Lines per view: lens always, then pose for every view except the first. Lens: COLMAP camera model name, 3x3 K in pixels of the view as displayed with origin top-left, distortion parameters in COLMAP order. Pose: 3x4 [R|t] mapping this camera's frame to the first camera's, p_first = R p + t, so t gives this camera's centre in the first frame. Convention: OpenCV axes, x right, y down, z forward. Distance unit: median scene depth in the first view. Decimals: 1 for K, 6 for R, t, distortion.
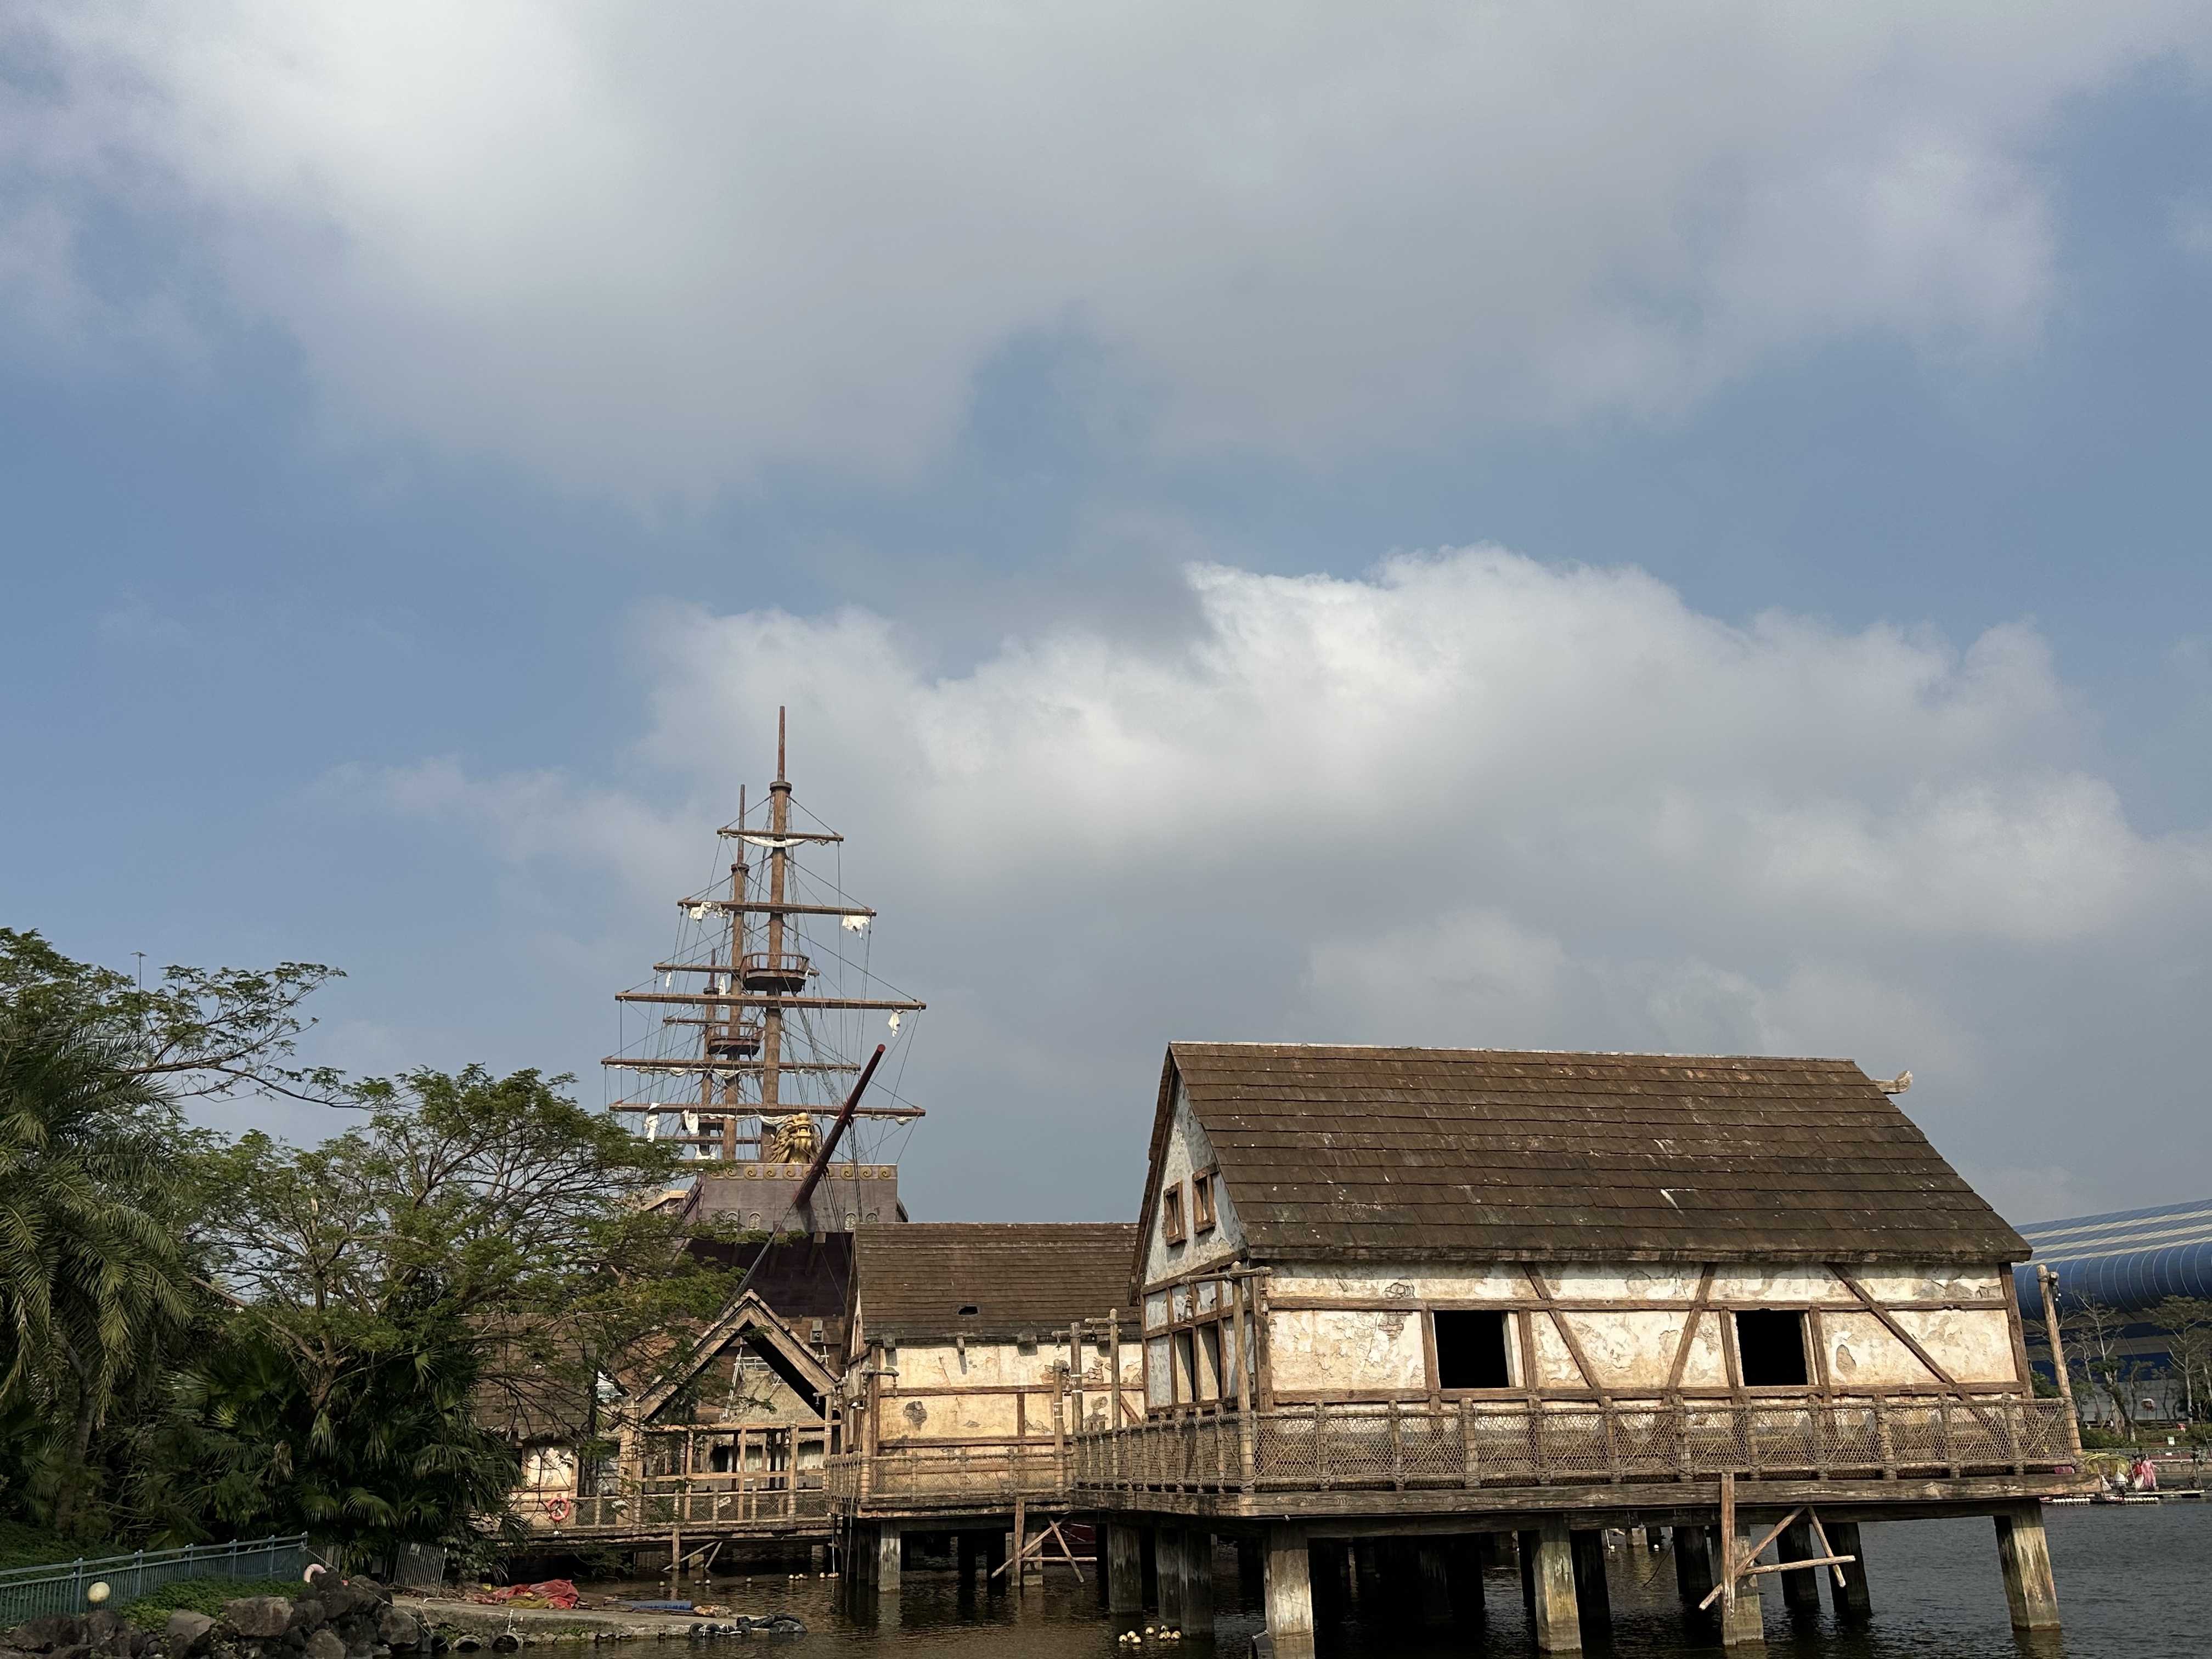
lens RADIAL K [[1889.9, 0, 1119.8], [0, 1889.9, 813.6], [0, 0, 1]] dist [0.010171, -0.002308]
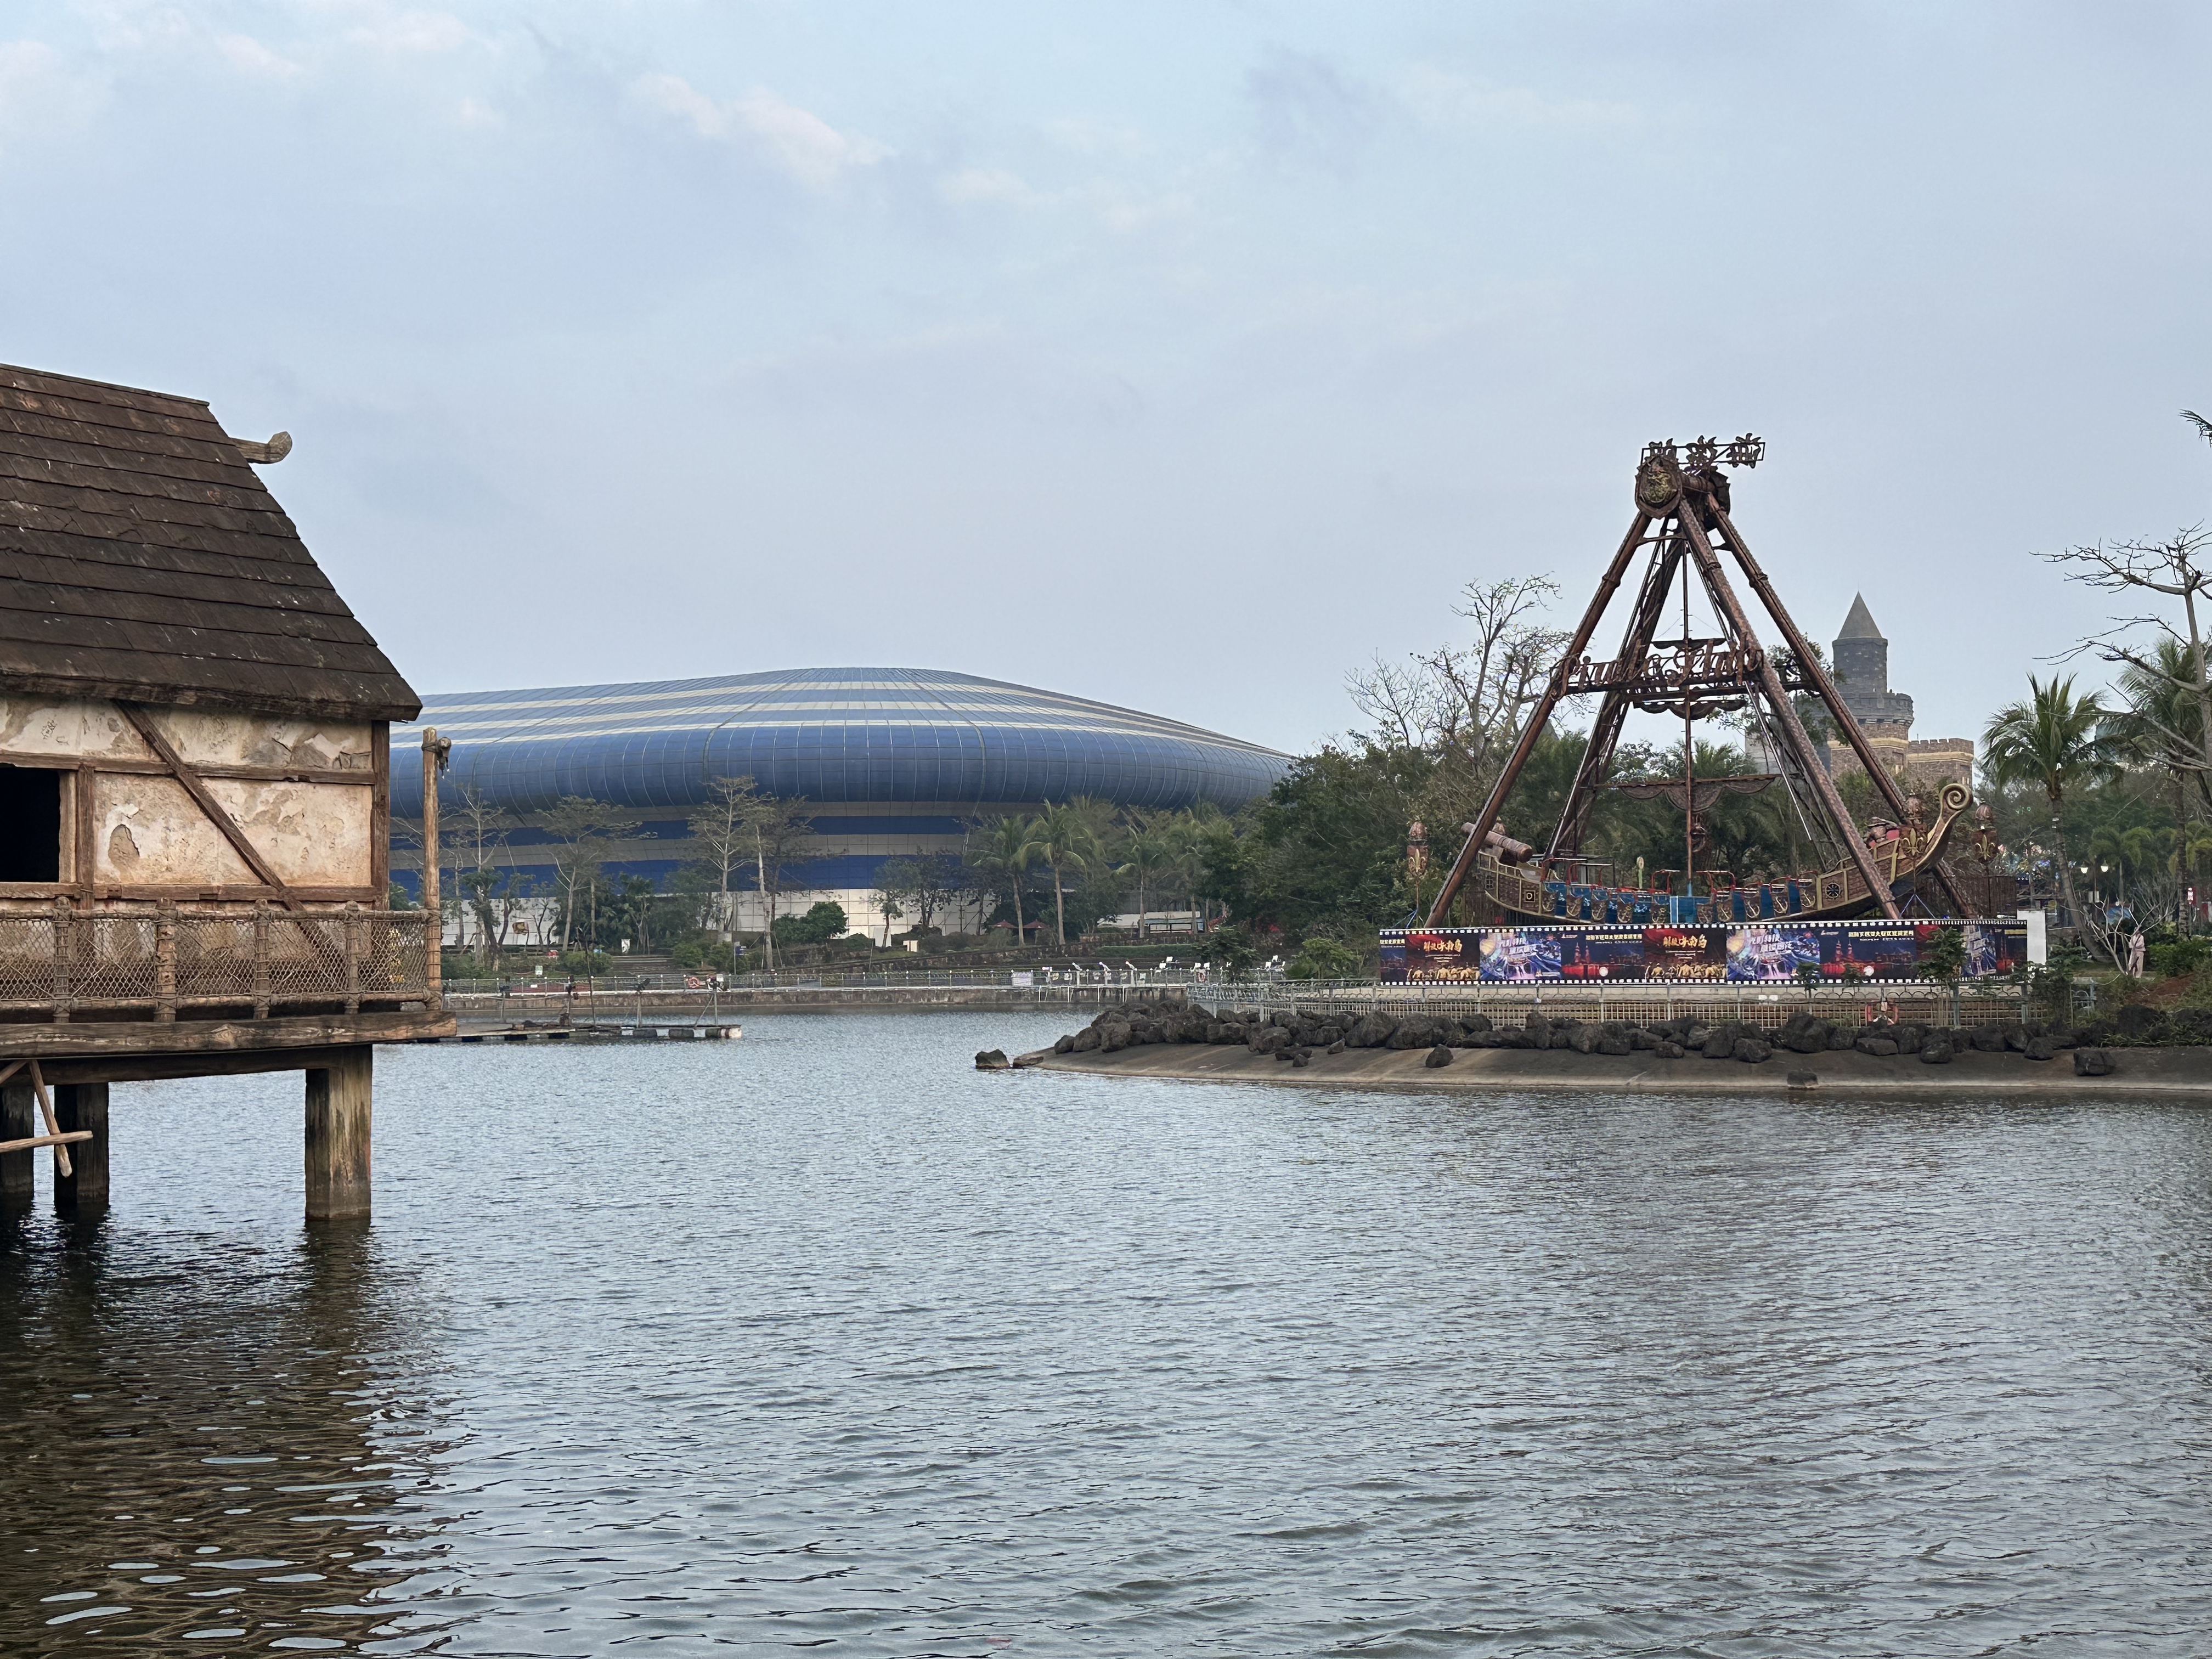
lens RADIAL K [[2668.4, 0, 1114.6], [0, 2668.4, 832.7], [0, 0, 1]] dist [0.039878, 0.000000]
pose [[0.765842, 0.043406, 0.641562, 0.052836], [-0.212705, 0.958654, 0.189050, 0.037594], [-0.606830, -0.281246, 0.743410, 0.111842]]
